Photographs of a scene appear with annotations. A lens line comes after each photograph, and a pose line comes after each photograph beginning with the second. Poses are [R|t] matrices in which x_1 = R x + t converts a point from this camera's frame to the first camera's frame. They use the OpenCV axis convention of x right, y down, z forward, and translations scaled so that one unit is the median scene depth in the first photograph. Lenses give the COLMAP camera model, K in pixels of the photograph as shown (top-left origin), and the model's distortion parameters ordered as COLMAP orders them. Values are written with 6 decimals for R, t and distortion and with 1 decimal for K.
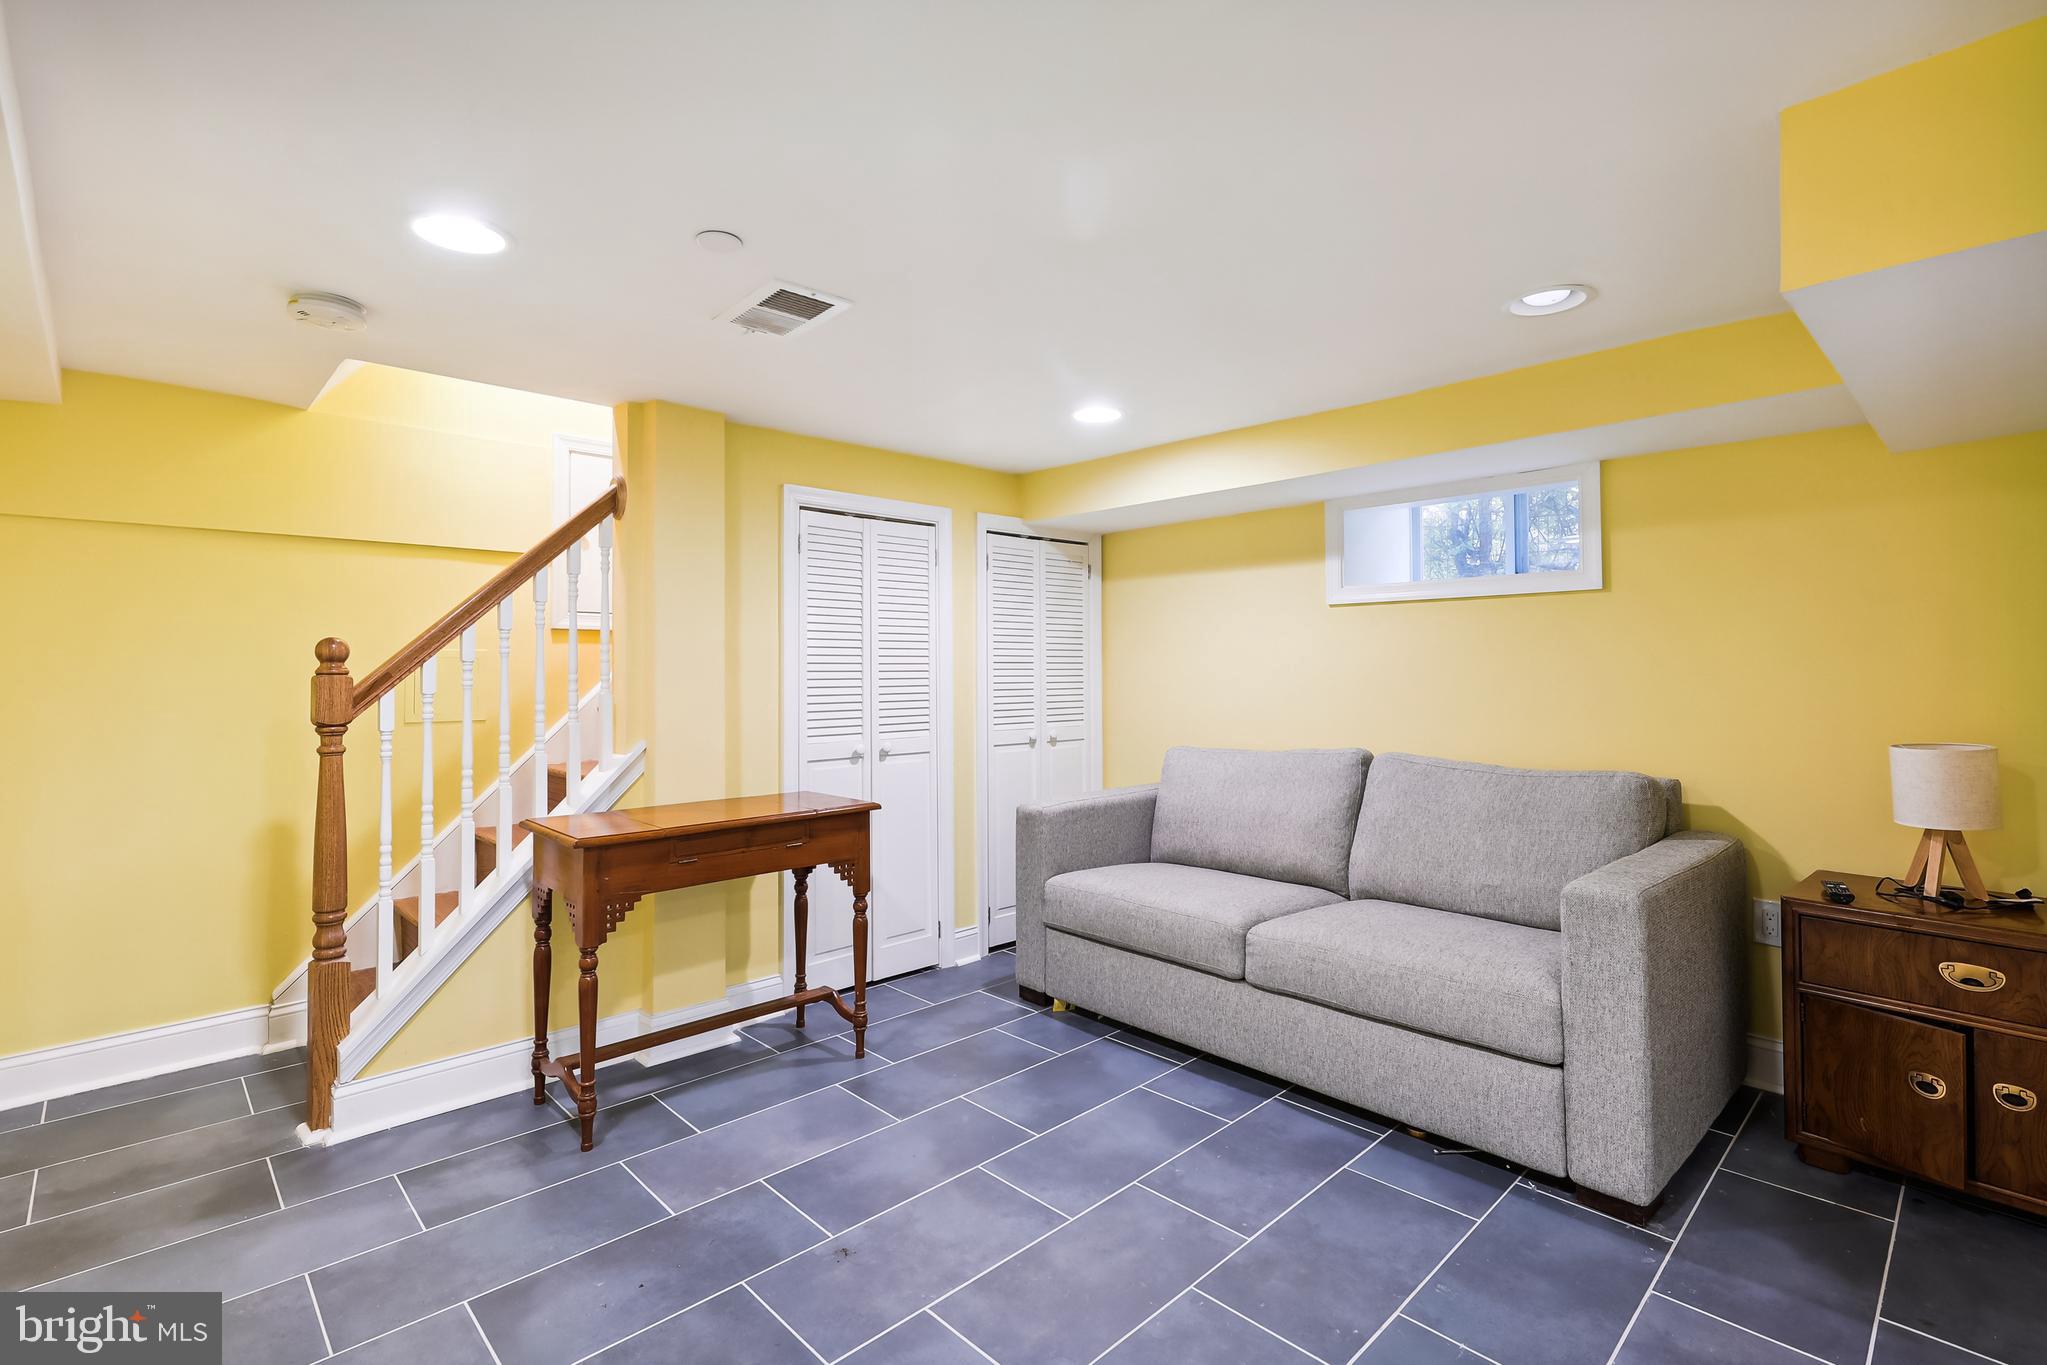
lens RADIAL K [[941.9, 0, 1018.6], [0, 941.9, 663.3], [0, 0, 1]] dist [0.002555, 0.000413]
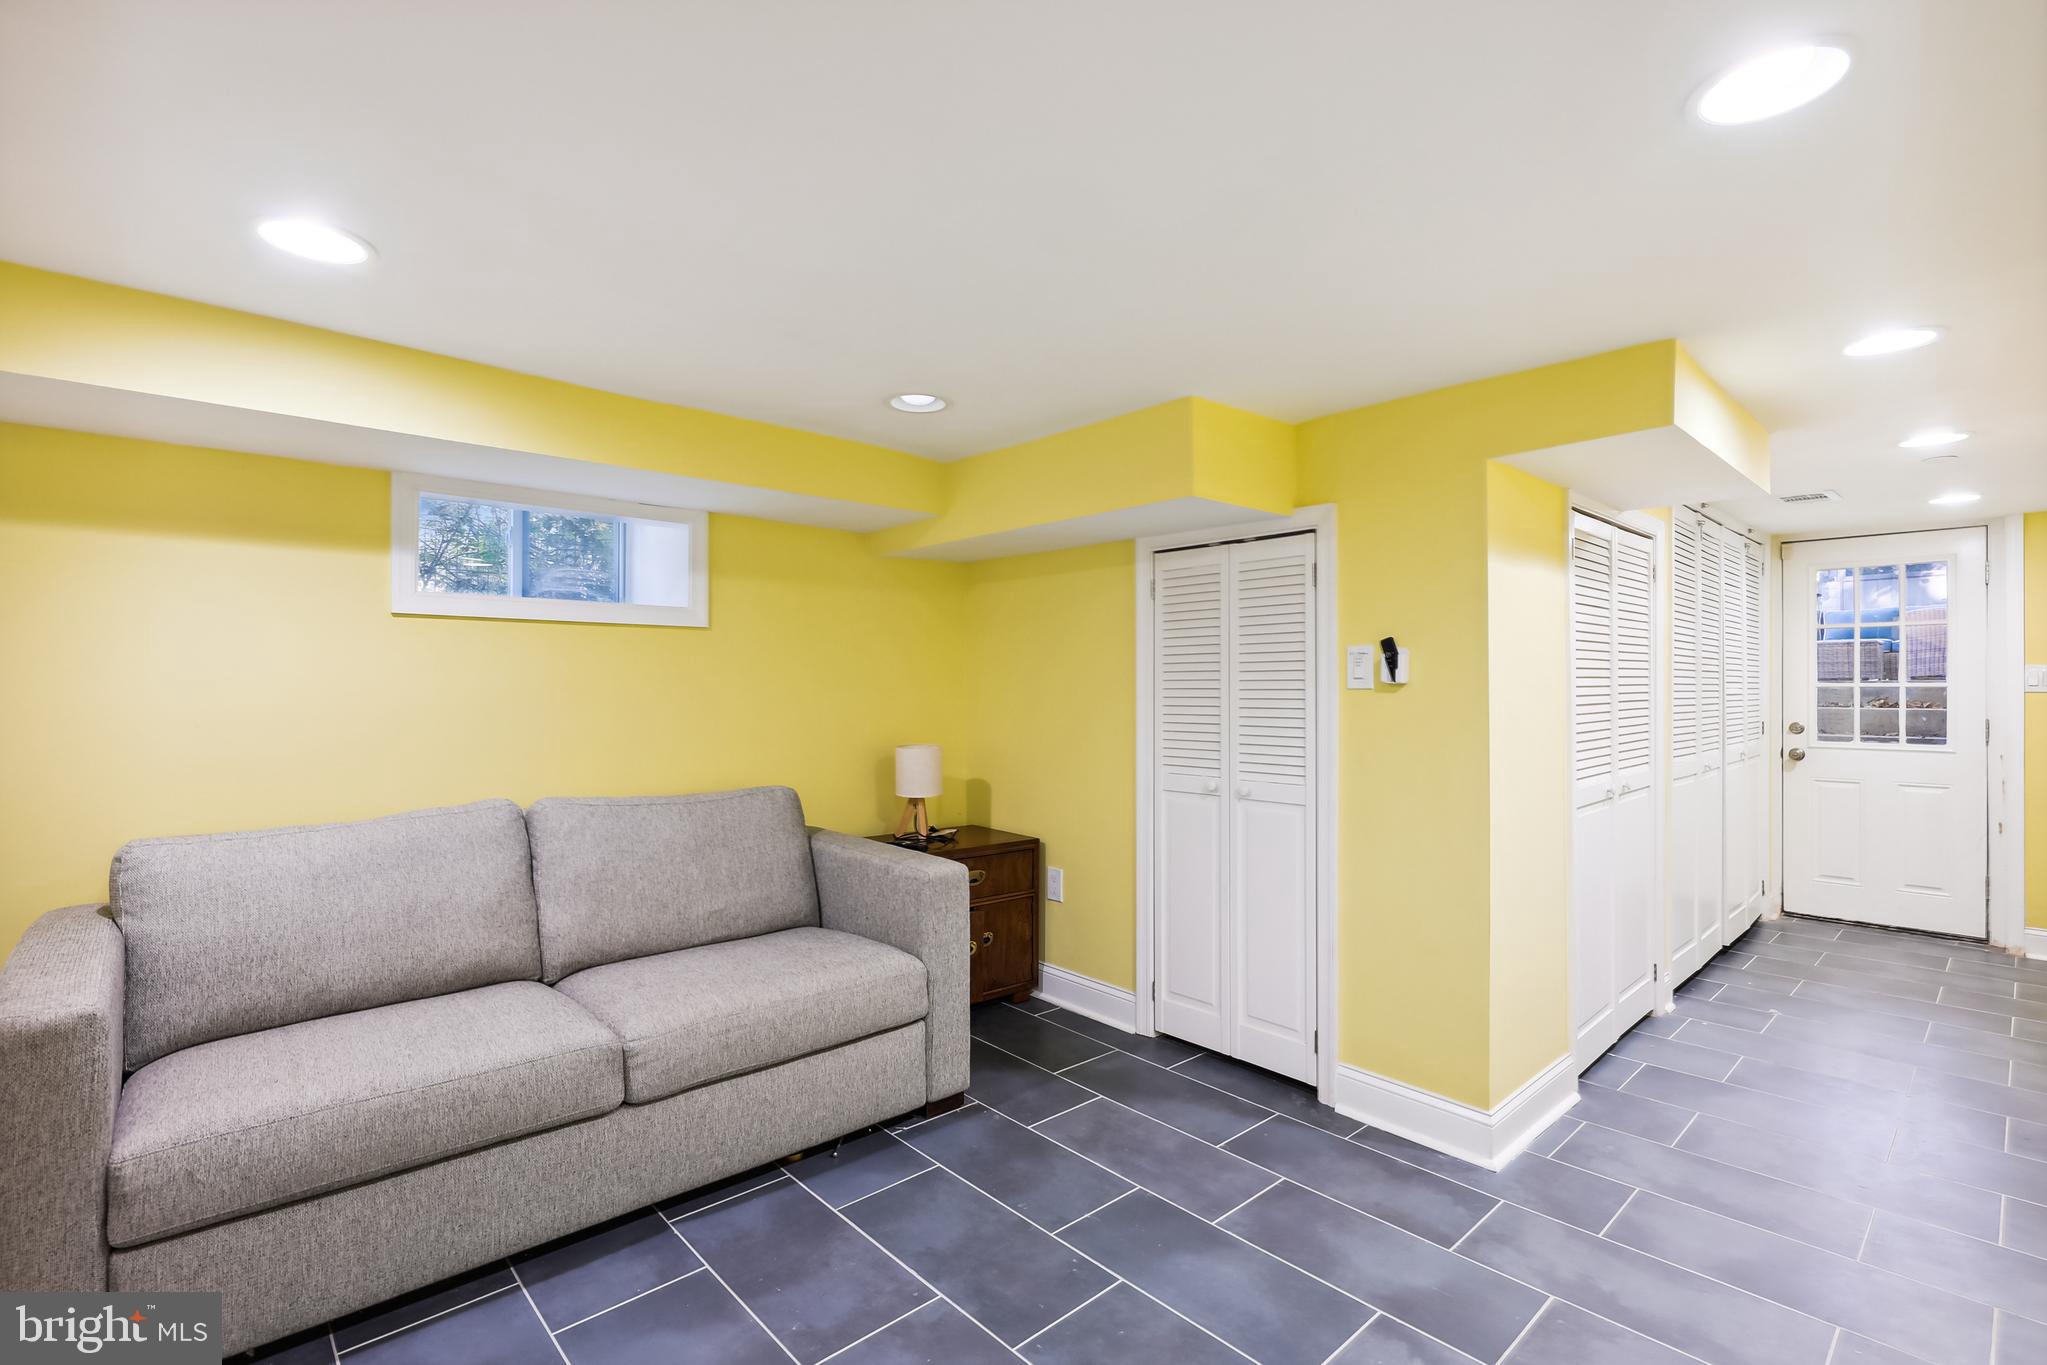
lens RADIAL K [[941.9, 0, 1013.9], [0, 941.9, 687.8], [0, 0, 1]] dist [0.002555, 0.000413]
pose [[0.035713, 0.001651, 0.999361, -0.602348], [-0.007105, 0.999974, -0.001398, -0.009398], [-0.999337, -0.007050, 0.035724, 0.749026]]
